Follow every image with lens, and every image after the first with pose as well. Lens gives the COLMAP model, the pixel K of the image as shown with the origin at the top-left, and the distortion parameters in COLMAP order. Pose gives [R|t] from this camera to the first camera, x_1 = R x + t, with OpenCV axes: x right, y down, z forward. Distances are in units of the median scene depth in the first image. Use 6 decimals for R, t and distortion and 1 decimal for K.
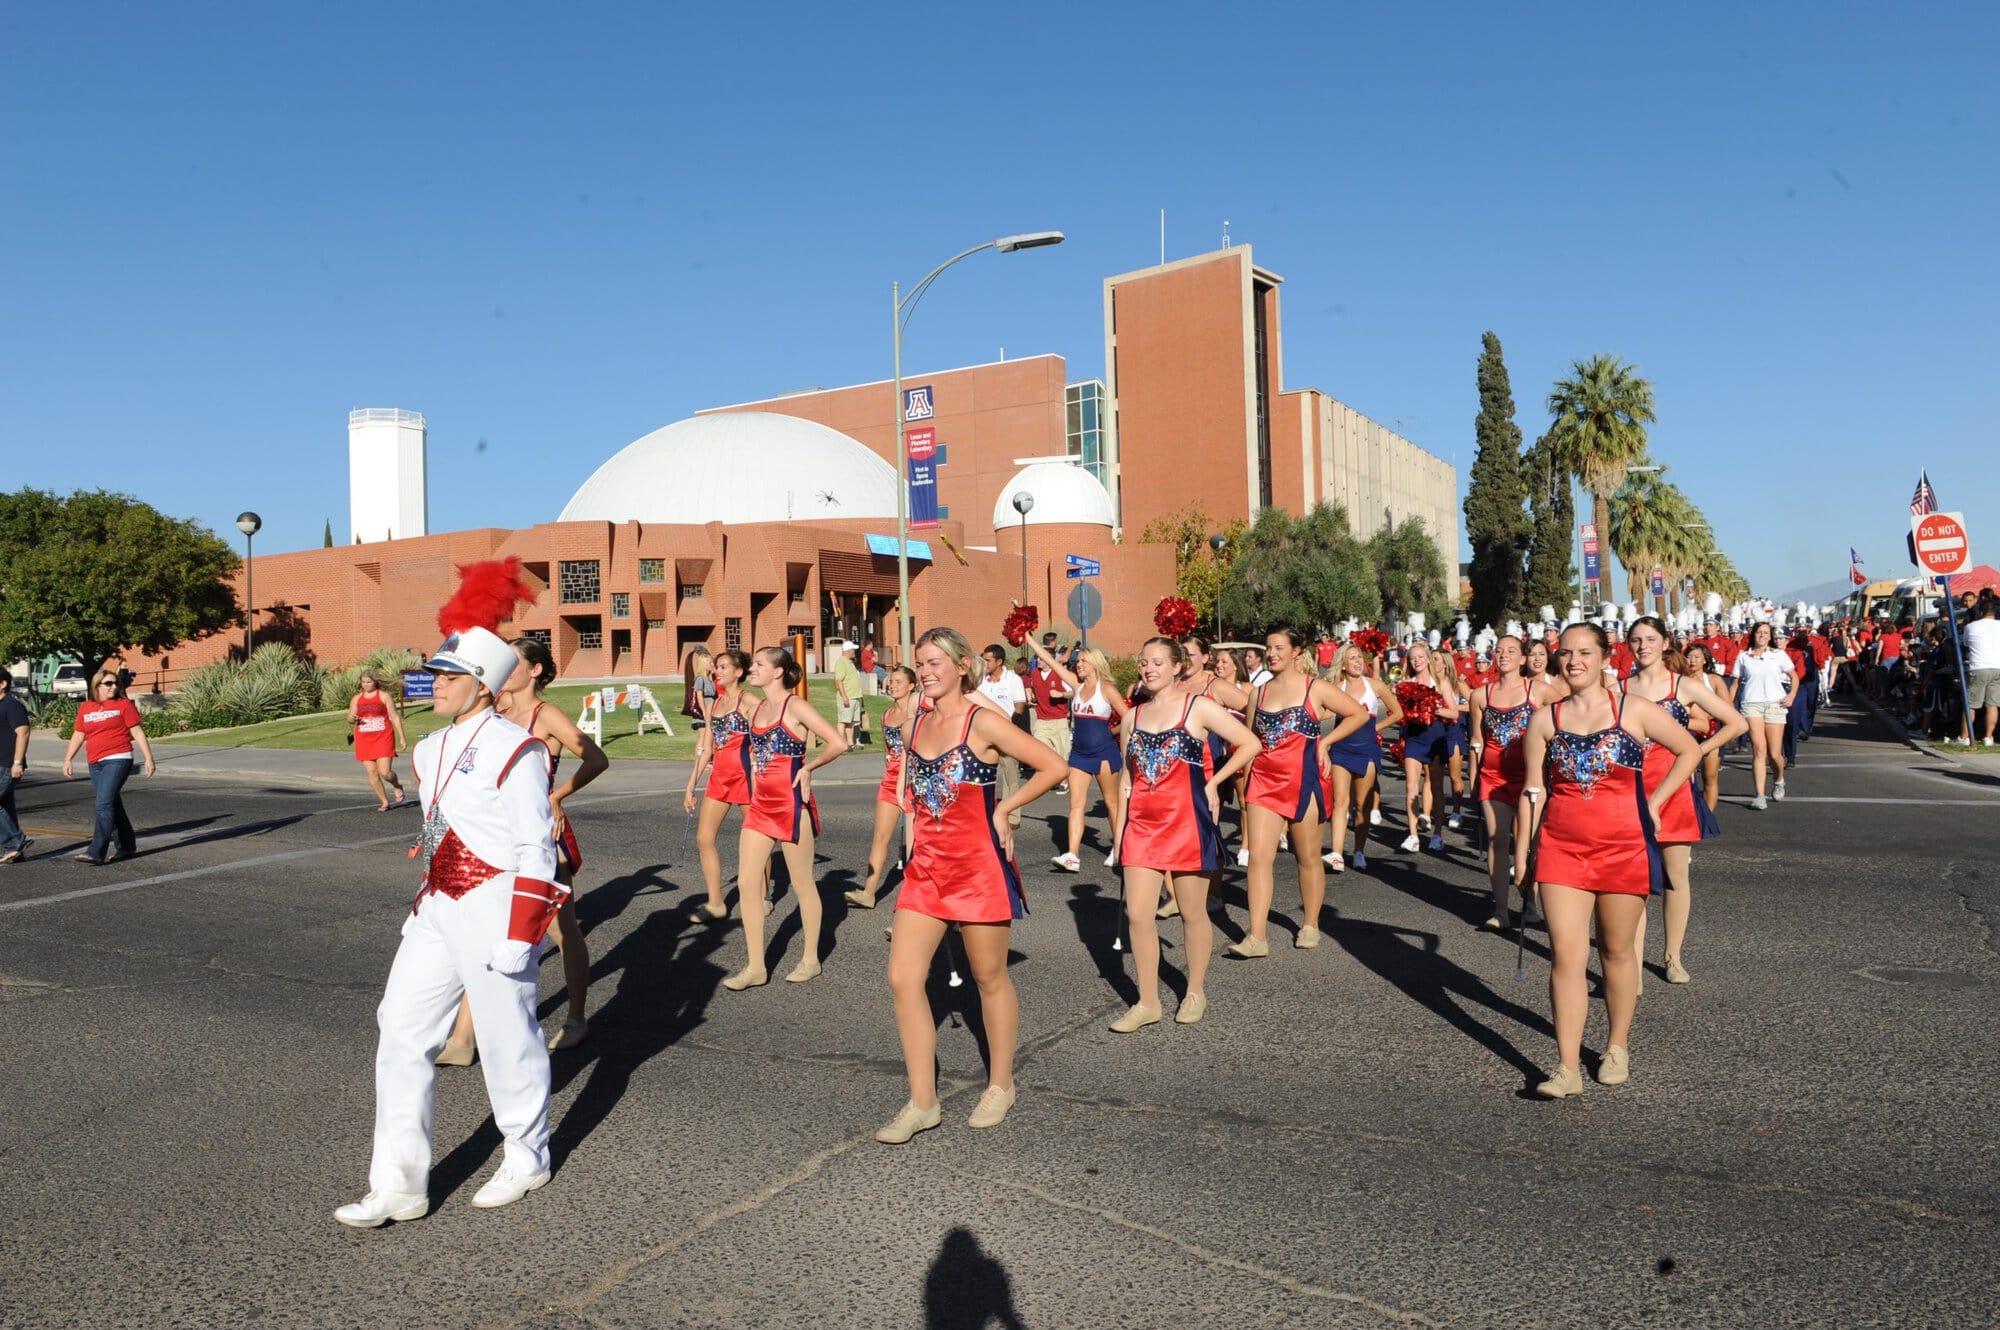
lens RADIAL K [[1404.5, 0, 1000.0], [0, 1404.5, 665.0], [0, 0, 1]] dist [-0.046460, -0.003785]
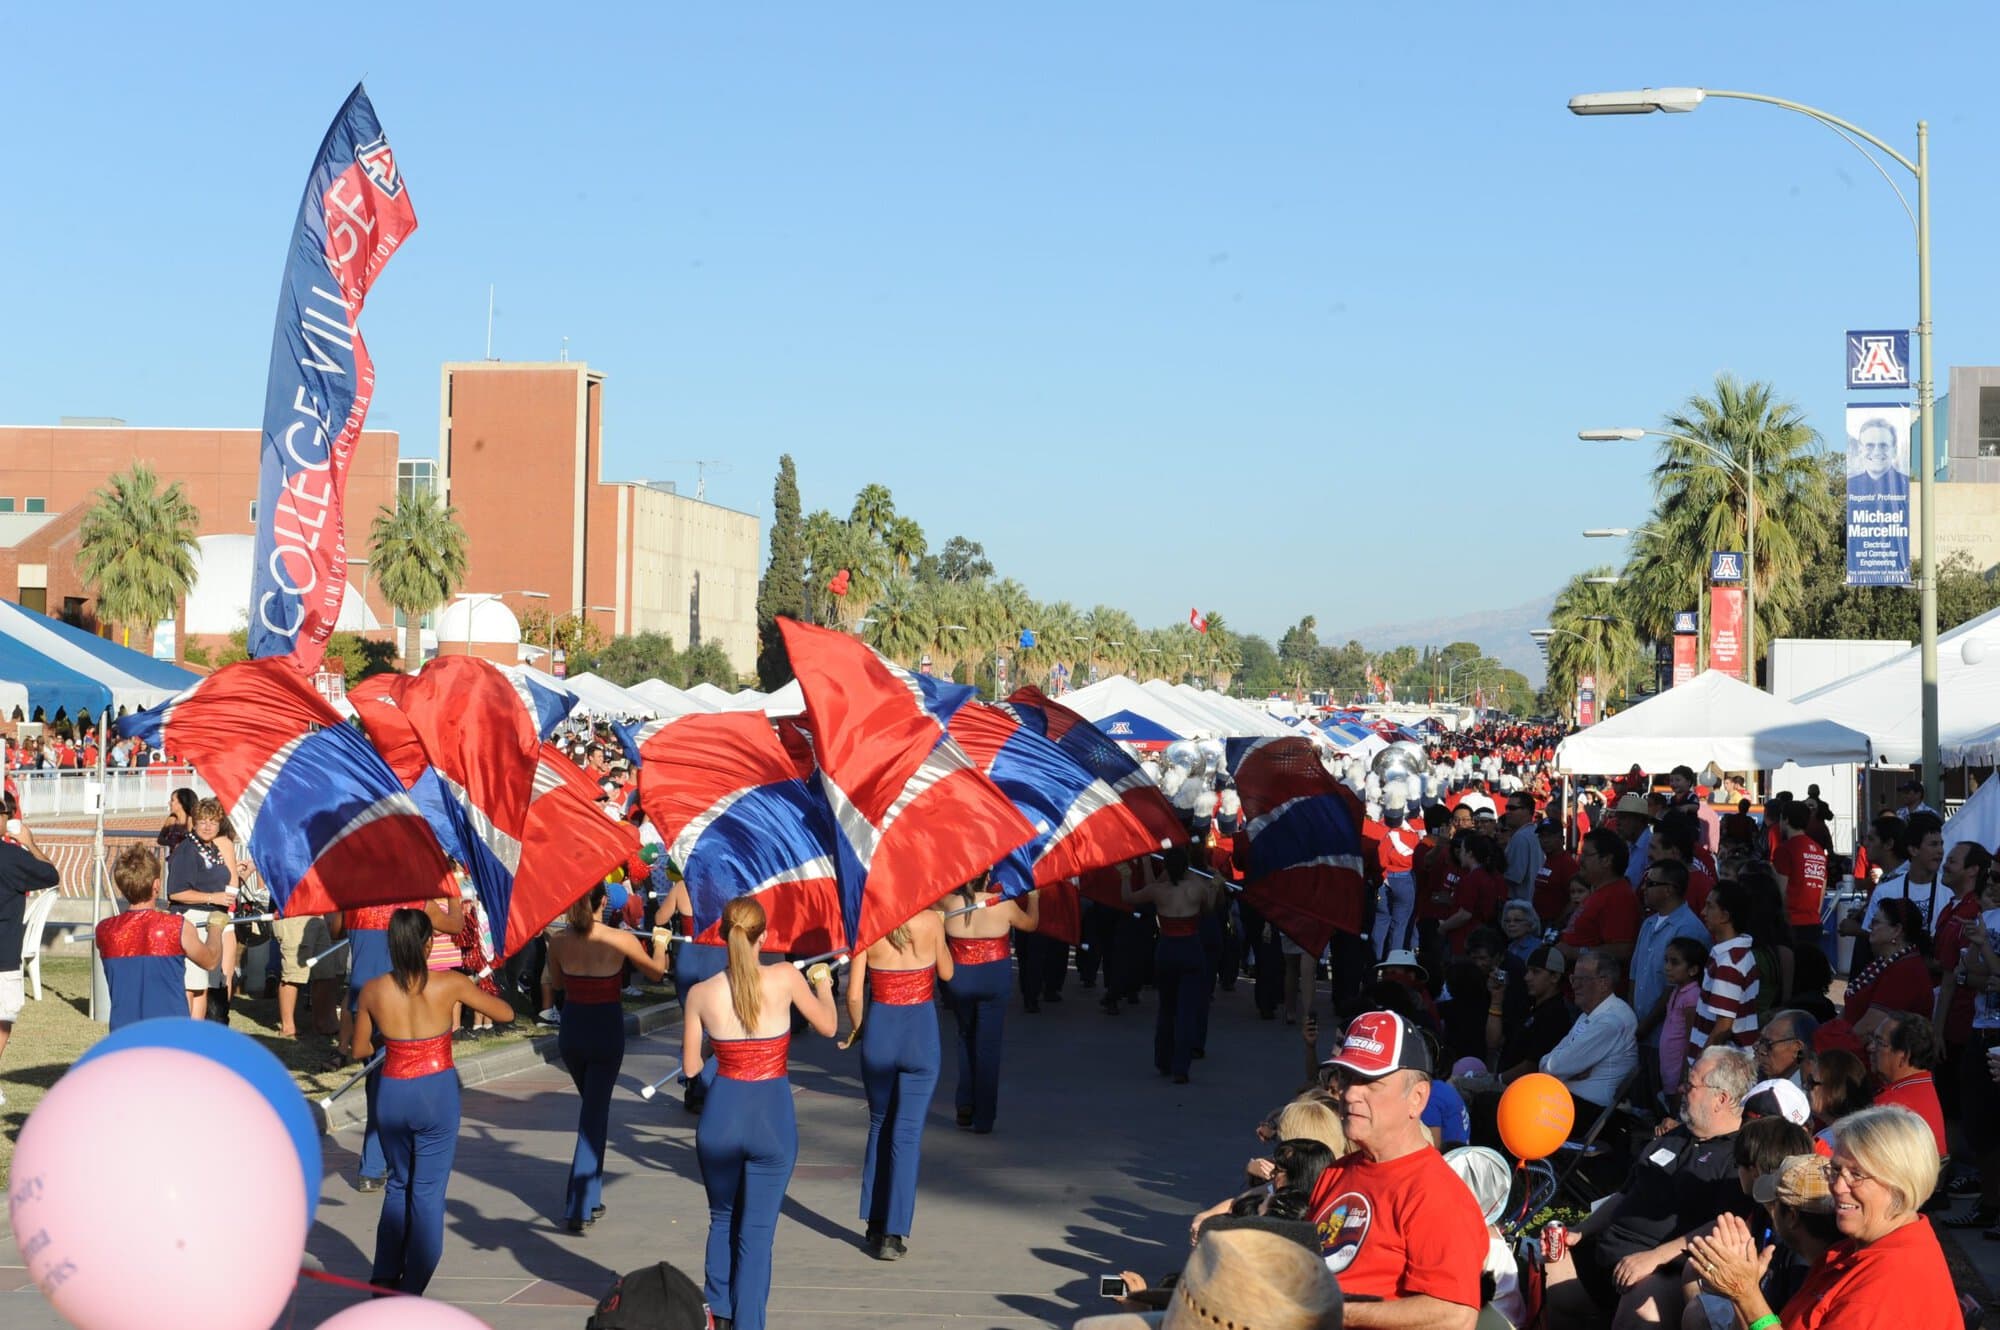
lens RADIAL K [[2551.8, 0, 1010.8], [0, 2551.8, 669.9], [0, 0, 1]] dist [0.137271, -0.031306]
pose [[0.914799, 0.057478, 0.399800, -0.318252], [-0.050847, 0.998336, -0.027183, -0.014027], [-0.400697, 0.004538, 0.916199, -1.023861]]
